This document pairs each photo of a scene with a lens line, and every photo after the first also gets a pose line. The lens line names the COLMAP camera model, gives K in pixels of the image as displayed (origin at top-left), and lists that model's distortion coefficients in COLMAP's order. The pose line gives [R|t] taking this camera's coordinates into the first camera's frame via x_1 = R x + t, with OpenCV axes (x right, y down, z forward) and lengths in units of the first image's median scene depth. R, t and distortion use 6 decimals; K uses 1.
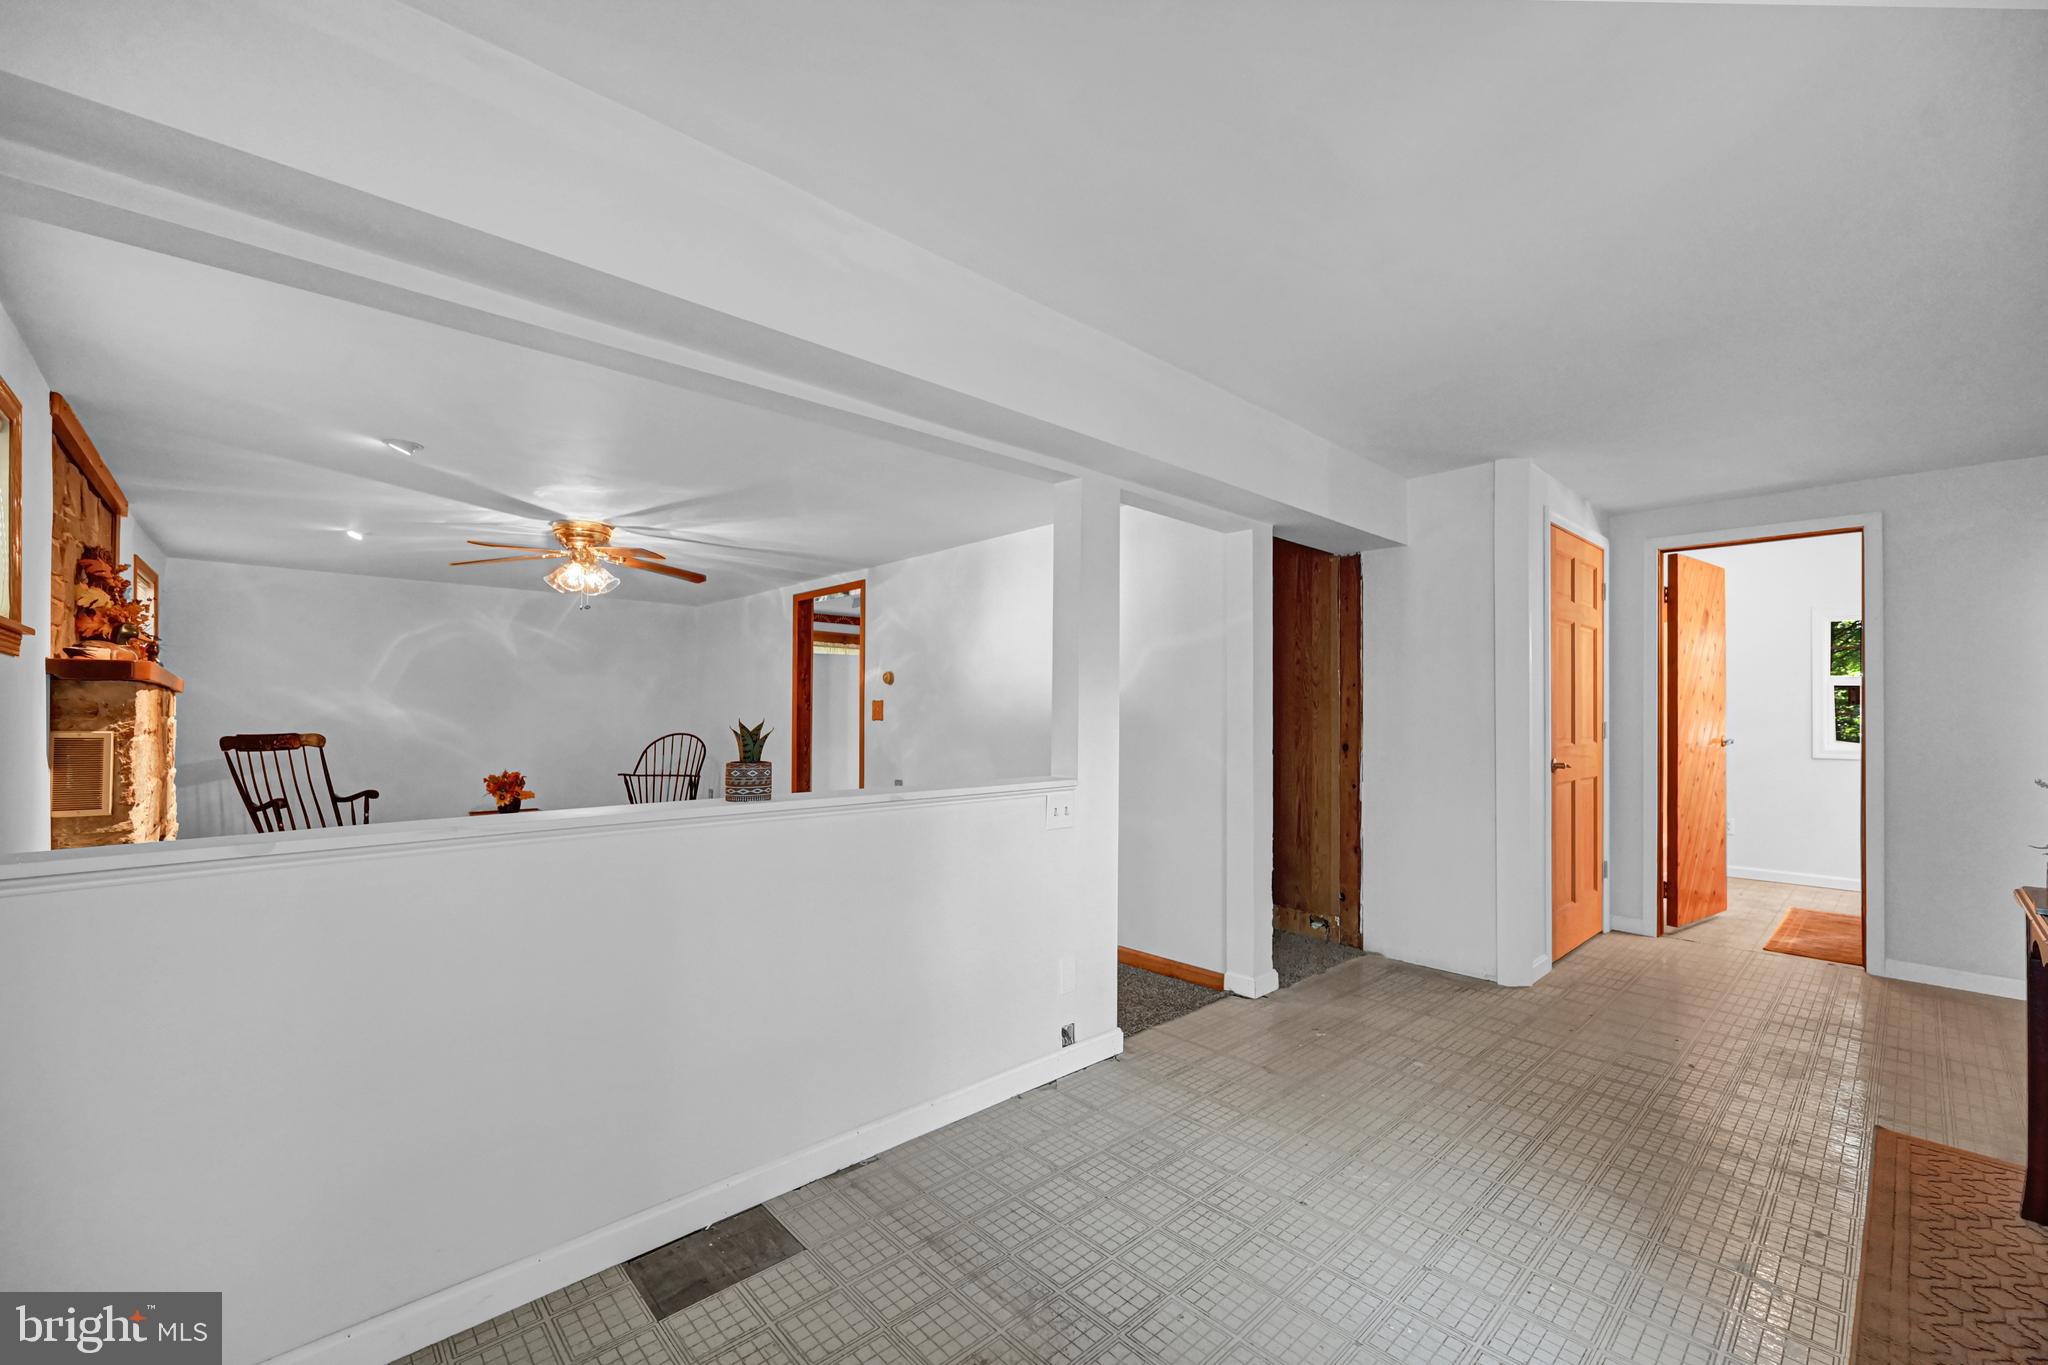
lens RADIAL K [[820.6, 0, 1032.8], [0, 820.6, 693.0], [0, 0, 1]] dist [-0.001557, -0.000592]
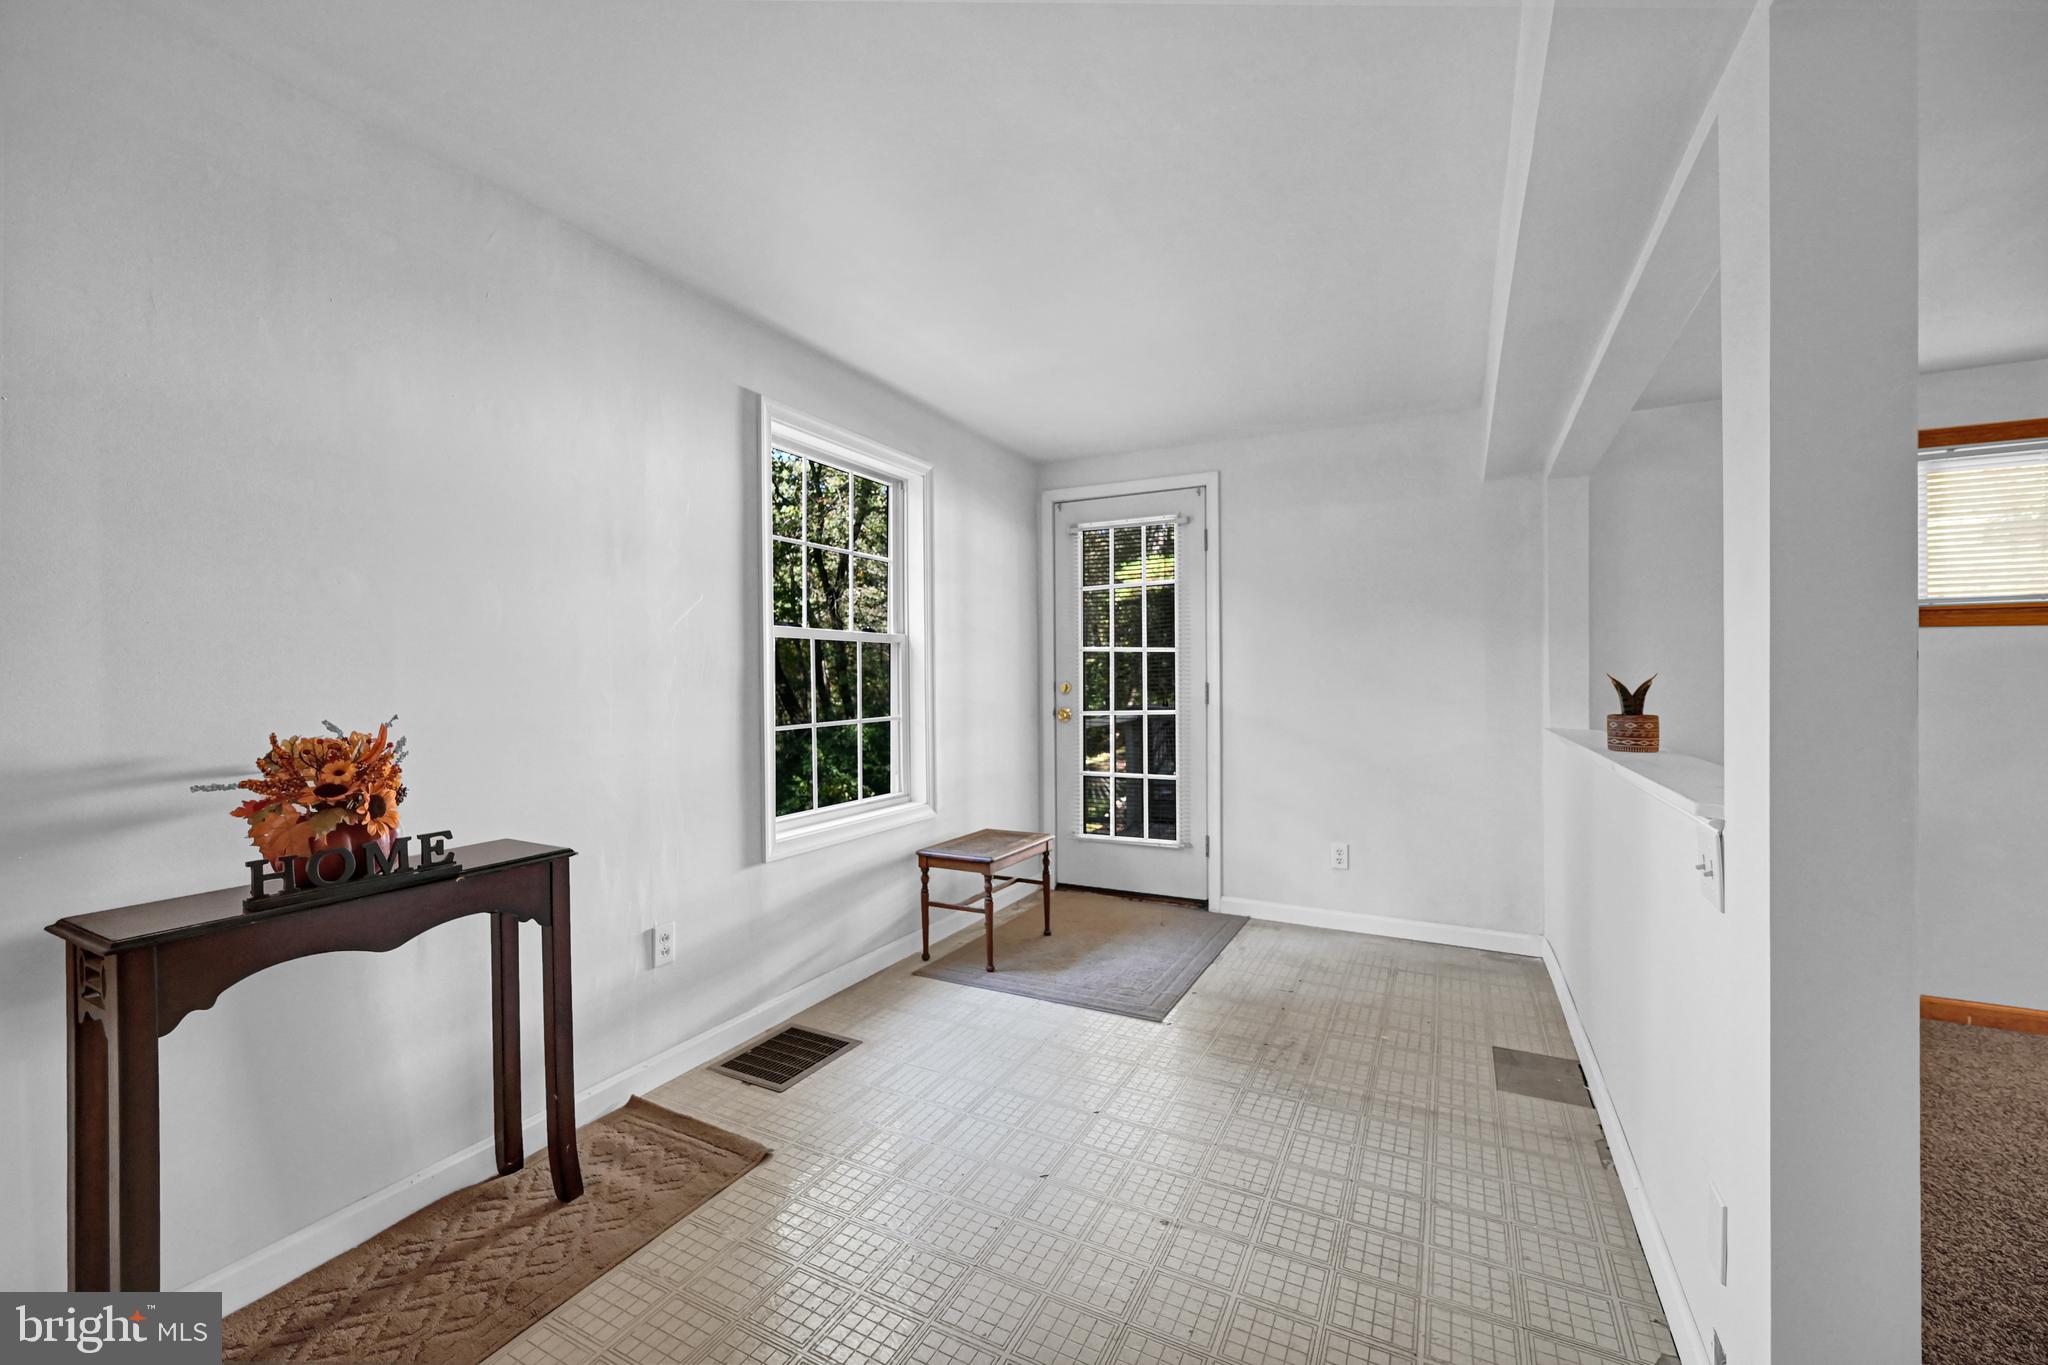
lens RADIAL K [[810.9, 0, 1024.0], [0, 810.9, 682.5], [0, 0, 1]] dist [-0.000626, -0.000410]
pose [[-0.944296, -0.000237, -0.329096, 0.401029], [0.009135, 0.999596, -0.026932, 0.034844], [0.328970, -0.028439, -0.943912, 0.945656]]
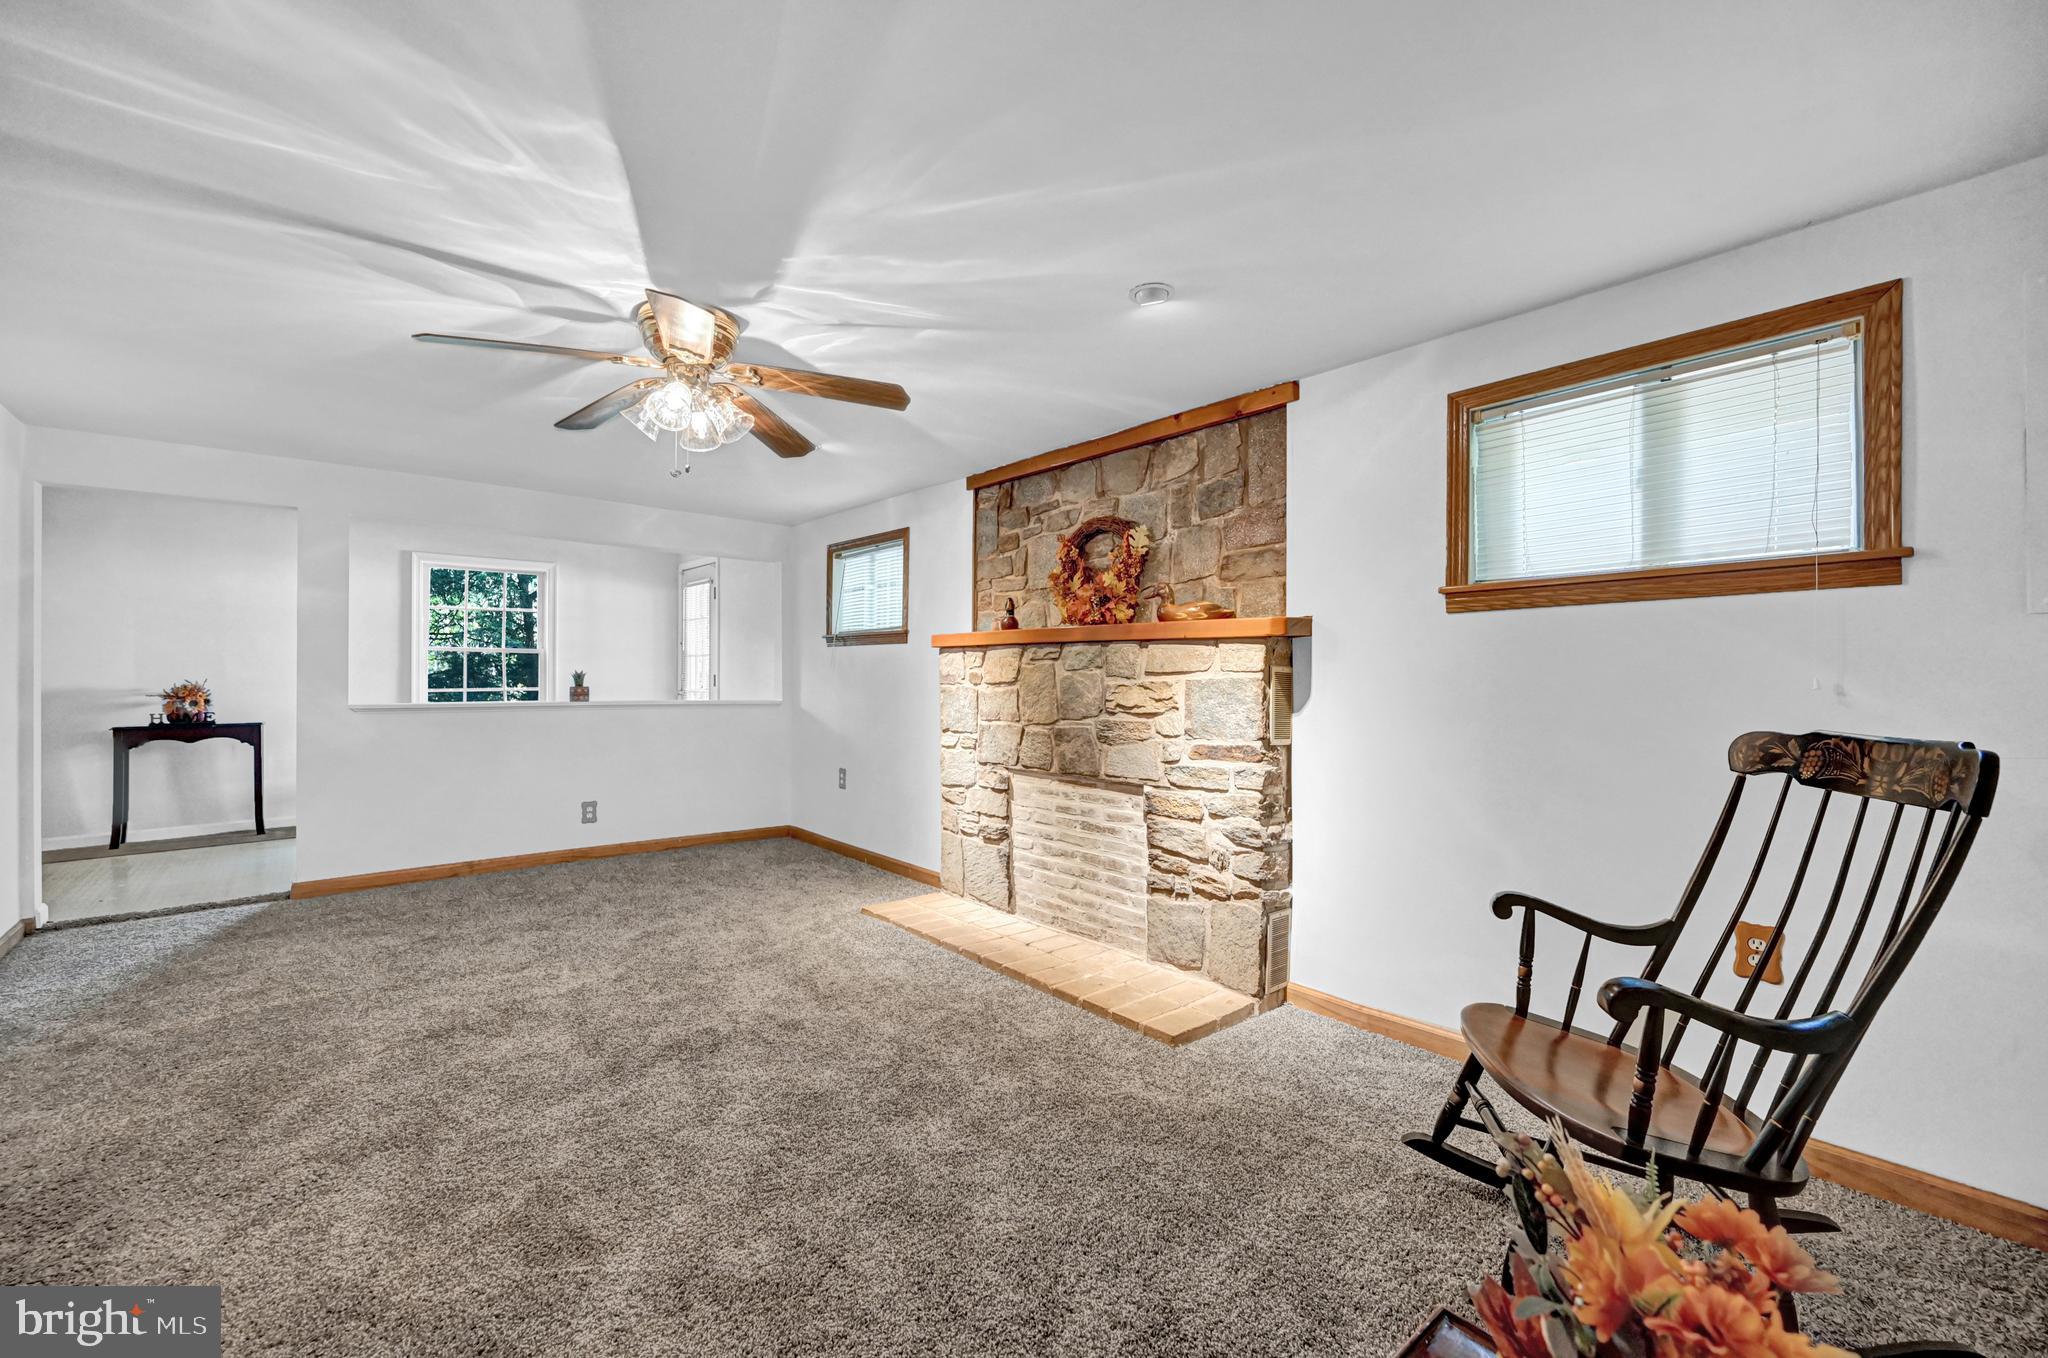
lens RADIAL K [[810.9, 0, 1024.0], [0, 810.9, 679.0], [0, 0, 1]] dist [-0.000626, -0.000410]
pose [[-0.999489, -0.009837, 0.030419, -0.964153], [-0.010585, 0.999643, -0.024541, 0.058157], [-0.030166, -0.024851, -0.999236, 1.870632]]
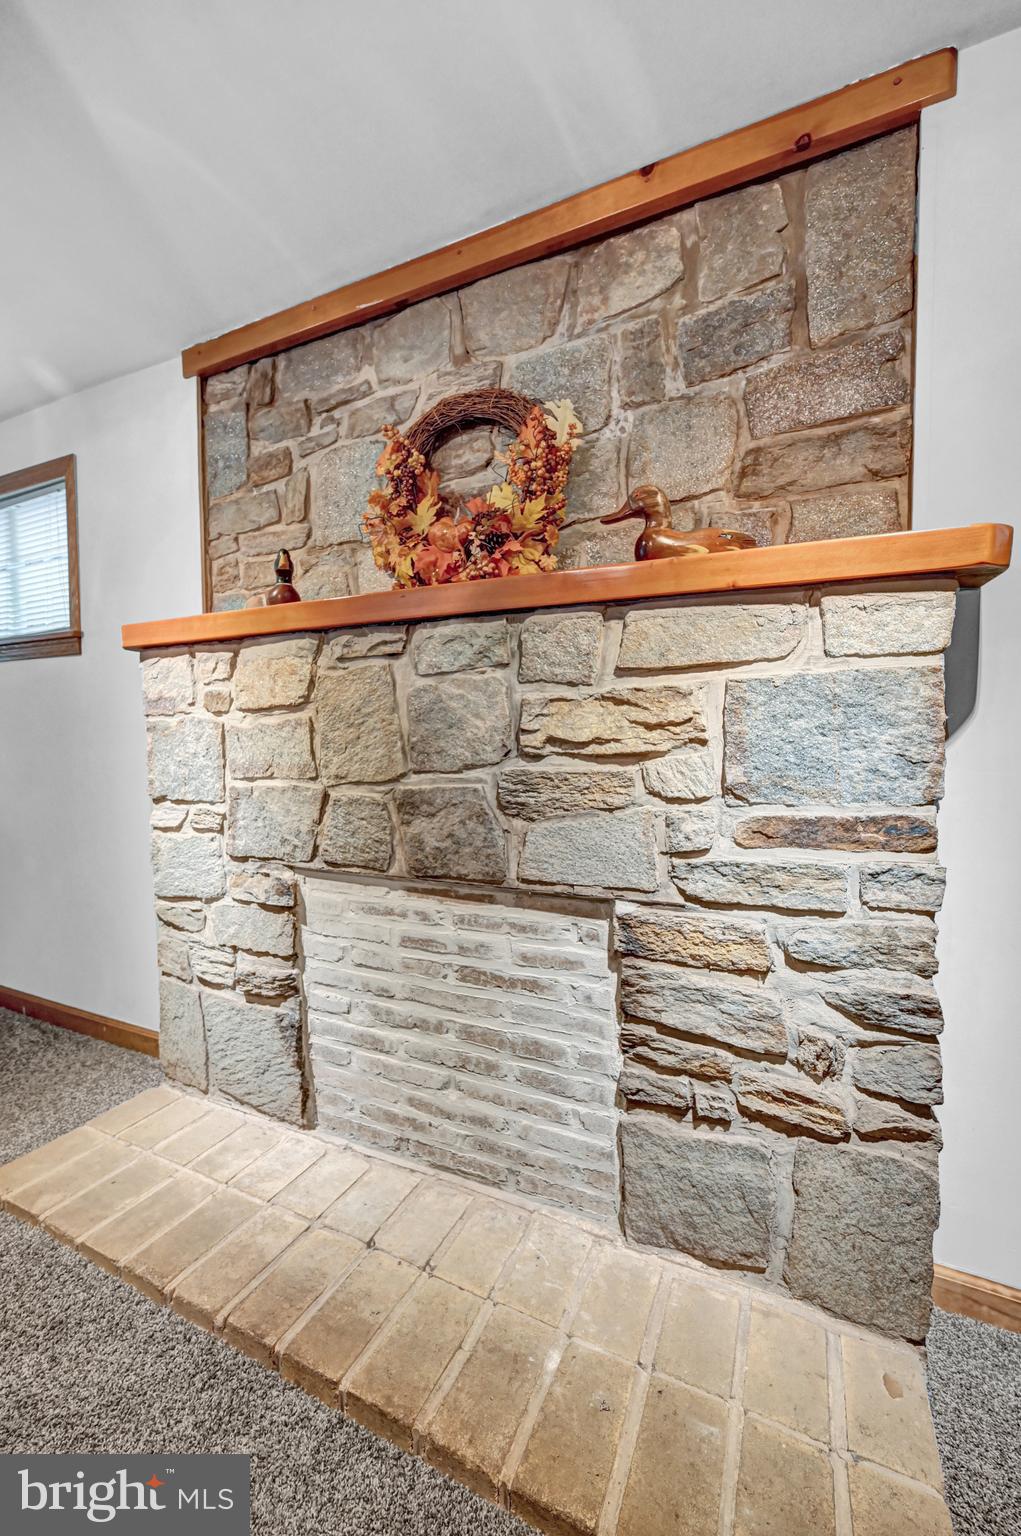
lens RADIAL K [[621.5, 0, 498.4], [0, 621.5, 769.5], [0, 0, 1]] dist [-0.001247, -0.000424]
pose [[-0.932672, 0.021664, -0.360075, -0.893344], [0.012379, 0.999529, 0.028075, 0.069958], [0.360513, 0.021727, -0.932501, 1.285532]]
